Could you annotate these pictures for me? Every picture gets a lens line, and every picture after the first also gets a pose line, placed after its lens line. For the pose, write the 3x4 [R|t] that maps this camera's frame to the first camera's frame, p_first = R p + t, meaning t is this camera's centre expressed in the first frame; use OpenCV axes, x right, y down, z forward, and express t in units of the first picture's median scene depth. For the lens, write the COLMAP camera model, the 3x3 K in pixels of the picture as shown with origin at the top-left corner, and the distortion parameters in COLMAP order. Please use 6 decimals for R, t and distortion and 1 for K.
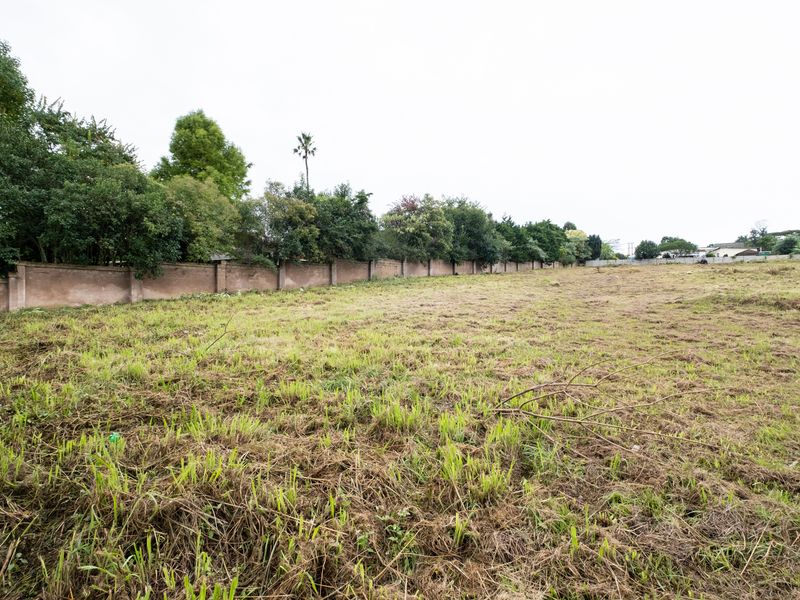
lens RADIAL K [[404.5, 0, 402.0], [0, 404.5, 294.8], [0, 0, 1]] dist [0.004083, -0.000862]
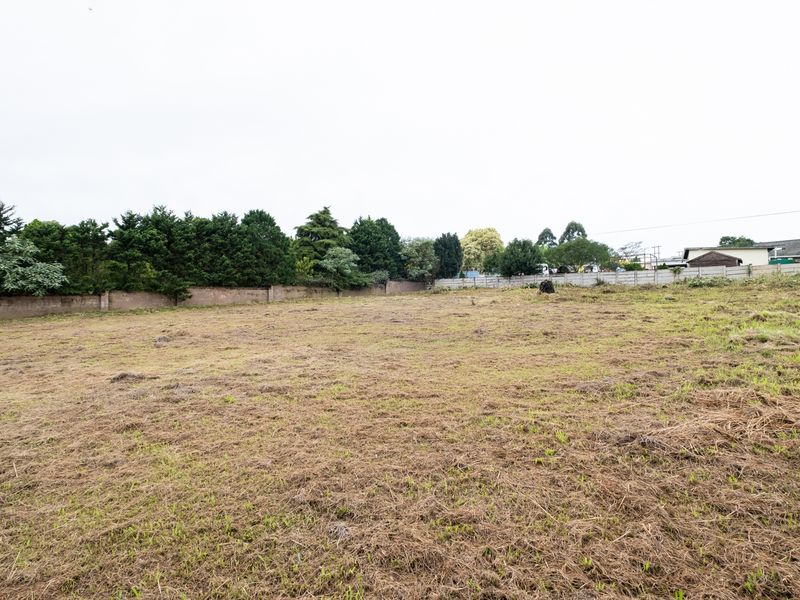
lens RADIAL K [[404.5, 0, 402.8], [0, 404.5, 295.9], [0, 0, 1]] dist [0.004083, -0.000862]
pose [[0.983382, -0.008725, -0.181338, 1.492283], [0.004139, 0.999662, -0.025651, -0.137002], [0.181501, 0.024474, 0.983086, 1.277232]]
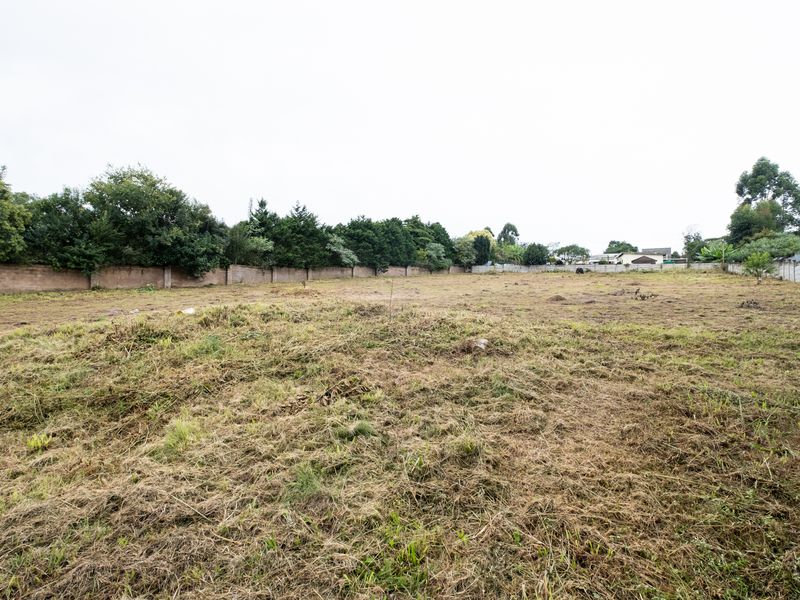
lens RADIAL K [[404.5, 0, 401.5], [0, 404.5, 297.0], [0, 0, 1]] dist [0.004083, -0.000862]
pose [[0.999070, 0.013679, 0.040894, 0.795312], [-0.013938, 0.999884, 0.006071, -0.064055], [-0.040806, -0.006635, 0.999145, 0.466892]]
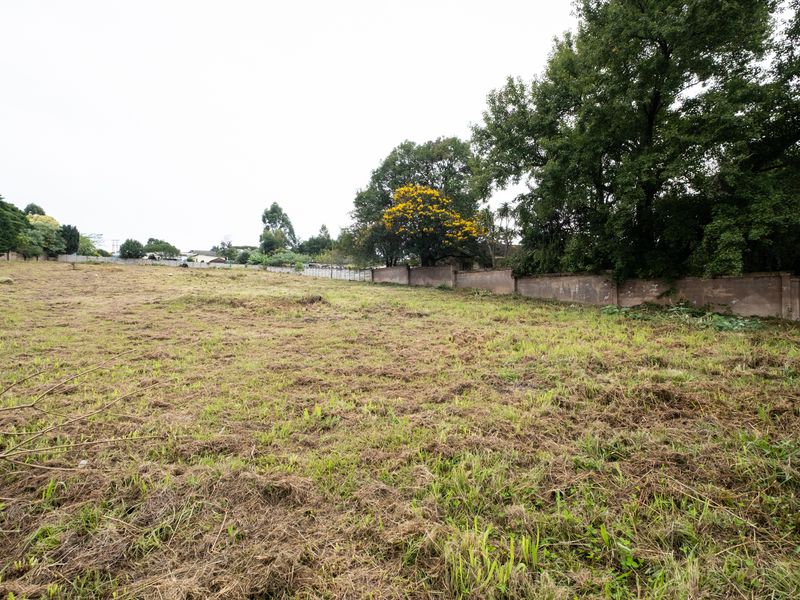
lens RADIAL K [[404.5, 0, 399.6], [0, 404.5, 294.2], [0, 0, 1]] dist [0.004083, -0.000862]
pose [[0.438486, 0.005519, 0.898721, 0.028319], [-0.003224, 0.999984, -0.004568, -0.000371], [-0.898732, -0.000894, 0.438497, -0.016986]]
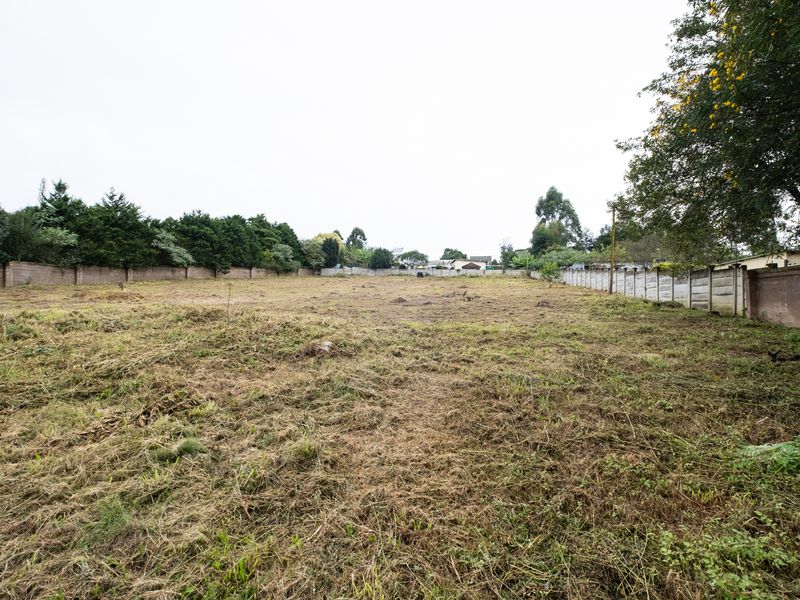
lens RADIAL K [[404.5, 0, 400.4], [0, 404.5, 297.1], [0, 0, 1]] dist [0.004083, -0.000862]
pose [[0.918965, 0.007422, 0.394269, 0.797331], [-0.006397, 0.999972, -0.003912, -0.064177], [-0.394287, 0.001072, 0.918987, 0.465418]]
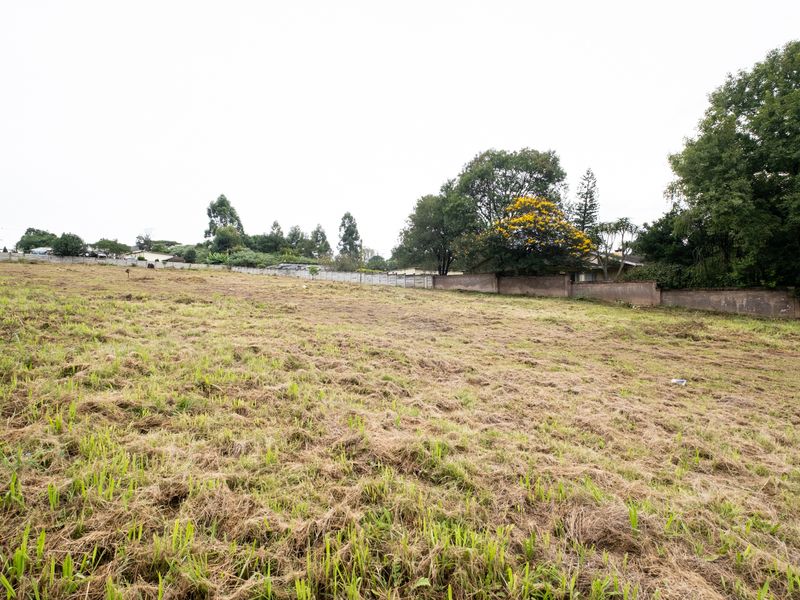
lens RADIAL K [[404.5, 0, 402.7], [0, 404.5, 298.0], [0, 0, 1]] dist [0.004083, -0.000862]
pose [[0.217377, -0.012593, 0.976006, -0.115124], [0.004367, 0.999919, 0.011929, -0.033256], [-0.976078, 0.001669, 0.217415, 0.478157]]
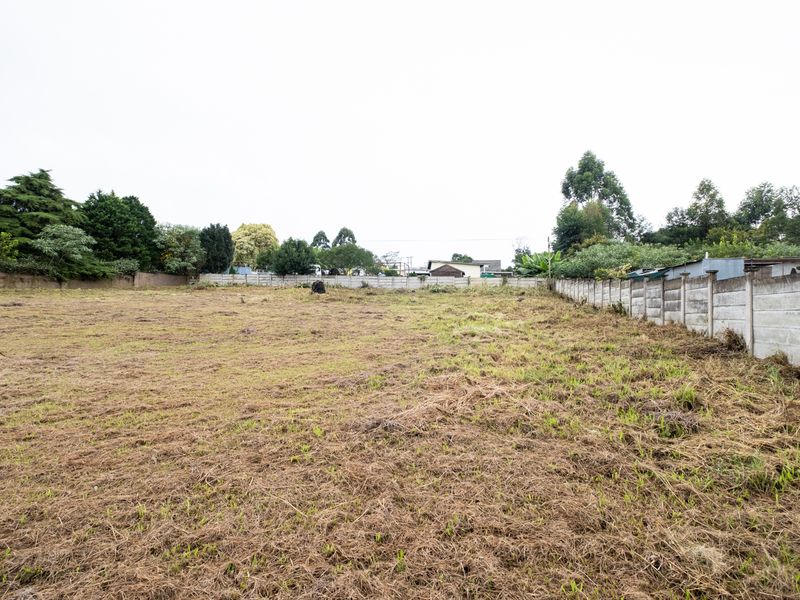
lens RADIAL K [[404.5, 0, 399.5], [0, 404.5, 296.2], [0, 0, 1]] dist [0.004083, -0.000862]
pose [[0.937354, 0.024086, 0.347546, 1.494806], [-0.016167, 0.999540, -0.025667, -0.137126], [-0.348004, 0.018441, 0.937312, 1.277965]]
